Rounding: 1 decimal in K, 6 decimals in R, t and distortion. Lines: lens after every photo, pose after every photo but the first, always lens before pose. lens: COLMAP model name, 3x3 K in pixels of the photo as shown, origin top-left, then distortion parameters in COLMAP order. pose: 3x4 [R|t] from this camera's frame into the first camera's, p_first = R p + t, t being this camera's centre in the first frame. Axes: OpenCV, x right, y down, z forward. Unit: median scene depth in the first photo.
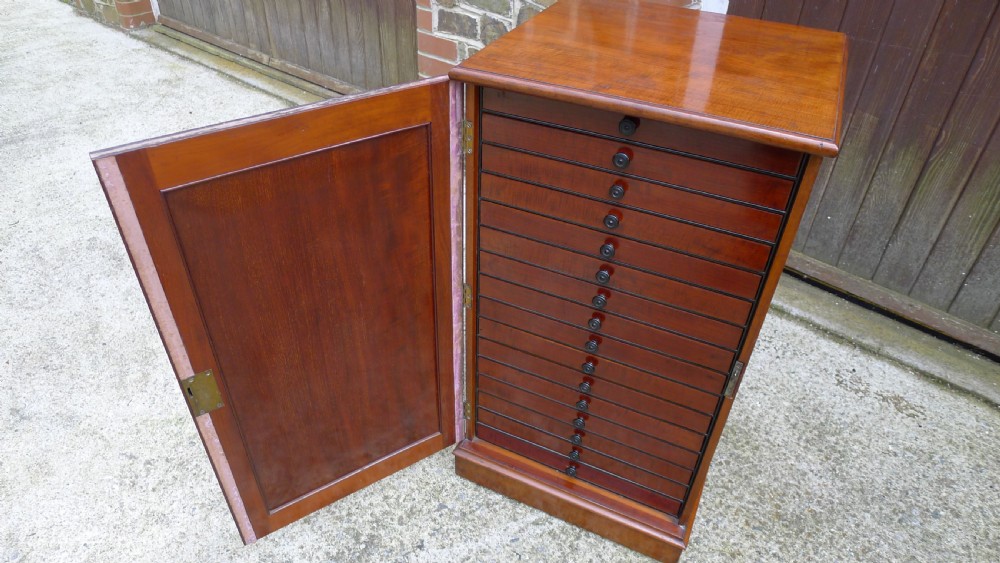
lens RADIAL K [[651.6, 0, 494.2], [0, 651.6, 285.8], [0, 0, 1]] dist [-0.061502, 0.018861]
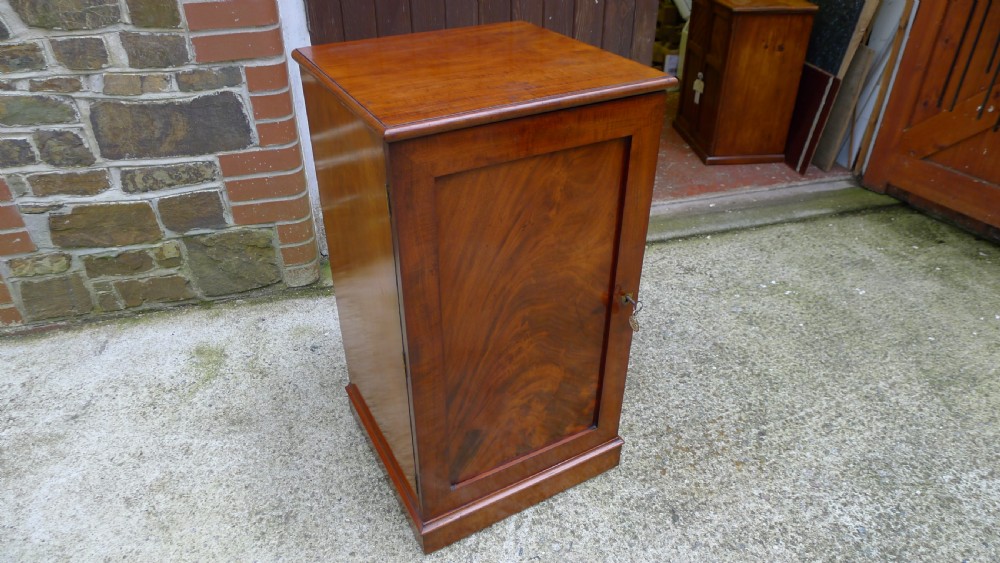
lens RADIAL K [[651.6, 0, 498.2], [0, 651.6, 277.9], [0, 0, 1]] dist [-0.061502, 0.018861]
pose [[0.577807, -0.465765, 0.670225, -0.436485], [0.511027, 0.846749, 0.147877, -0.130131], [-0.636388, 0.257059, 0.727276, 0.161899]]
